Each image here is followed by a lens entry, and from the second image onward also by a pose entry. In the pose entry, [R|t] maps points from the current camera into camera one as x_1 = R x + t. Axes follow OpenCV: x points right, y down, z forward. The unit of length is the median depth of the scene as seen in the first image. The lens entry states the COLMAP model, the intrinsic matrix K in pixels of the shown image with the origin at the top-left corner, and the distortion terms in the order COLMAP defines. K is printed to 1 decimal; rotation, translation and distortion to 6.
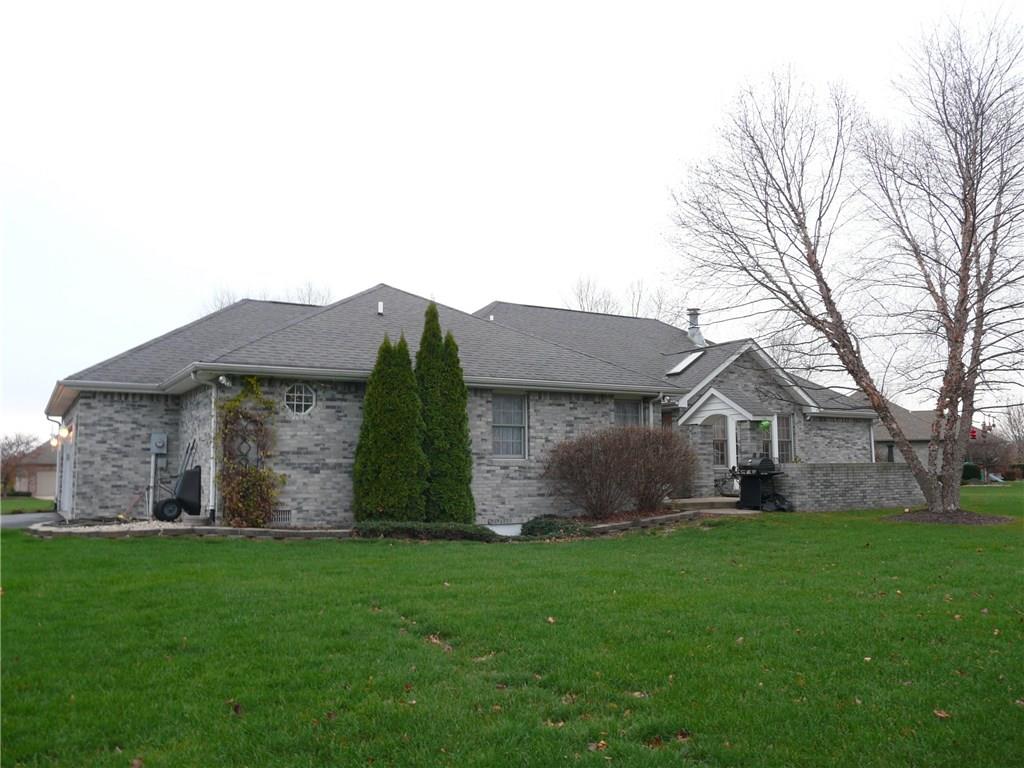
lens RADIAL K [[848.2, 0, 506.6], [0, 848.2, 382.6], [0, 0, 1]] dist [-0.104542, 0.141918]
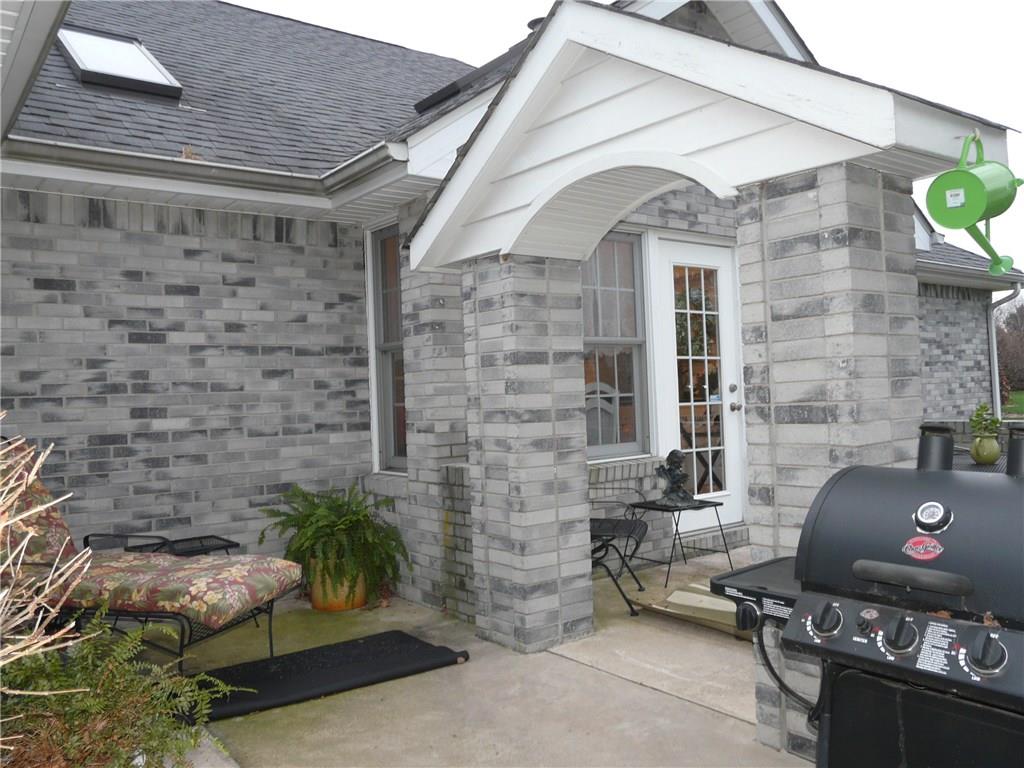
lens RADIAL K [[848.2, 0, 506.6], [0, 848.2, 382.6], [0, 0, 1]] dist [-0.104542, 0.141918]
pose [[0.991756, -0.029059, 0.124801, 0.203304], [0.018023, 0.995898, 0.088667, 0.060799], [-0.126866, -0.085687, 0.988212, 0.810813]]
